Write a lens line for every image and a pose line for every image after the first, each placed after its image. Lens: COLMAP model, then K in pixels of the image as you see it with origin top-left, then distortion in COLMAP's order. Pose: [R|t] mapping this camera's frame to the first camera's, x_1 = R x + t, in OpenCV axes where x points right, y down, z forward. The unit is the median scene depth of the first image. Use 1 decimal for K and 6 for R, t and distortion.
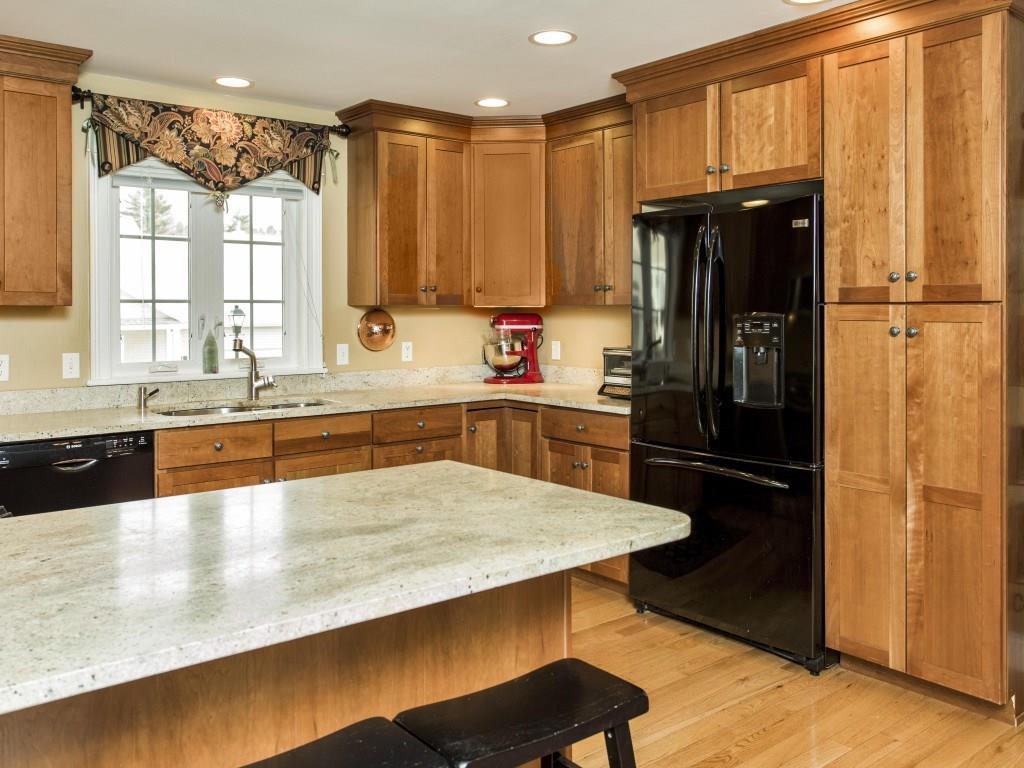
lens RADIAL K [[801.9, 0, 512.0], [0, 801.9, 384.0], [0, 0, 1]] dist [0.002638, 0.005631]
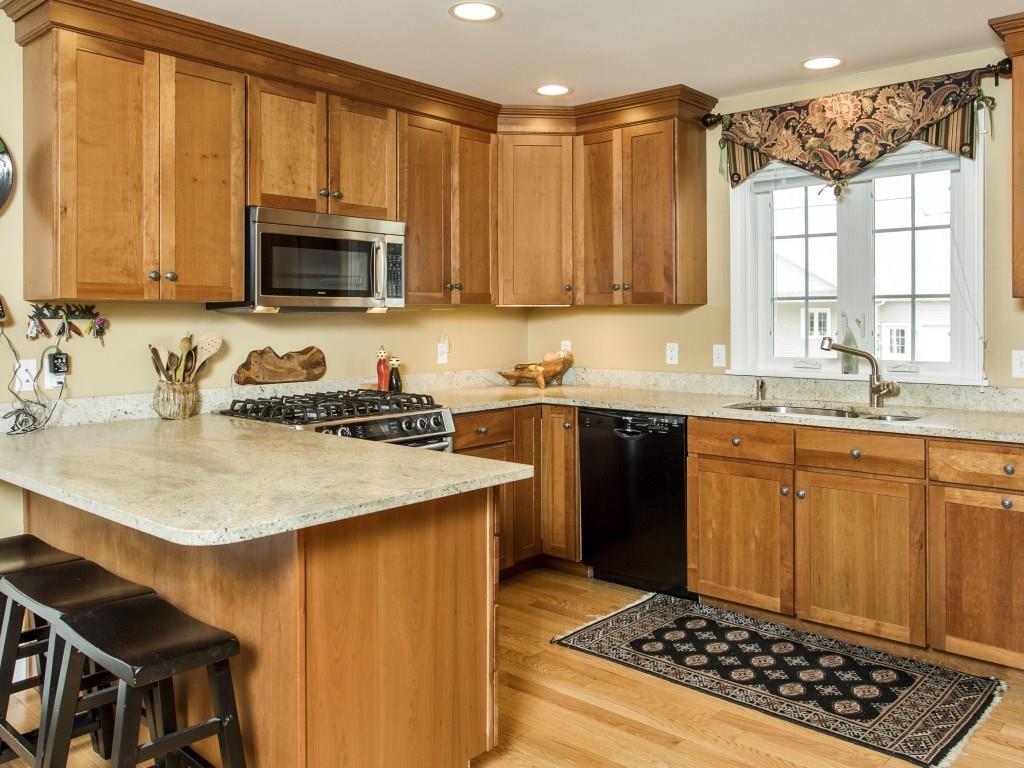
lens RADIAL K [[835.9, 0, 512.0], [0, 835.9, 384.0], [0, 0, 1]] dist [-0.004753, -0.006692]
pose [[0.195480, 0.086676, -0.976870, 0.543238], [-0.081726, 0.994062, 0.071847, -0.042417], [0.977296, 0.065791, 0.201403, 0.452905]]
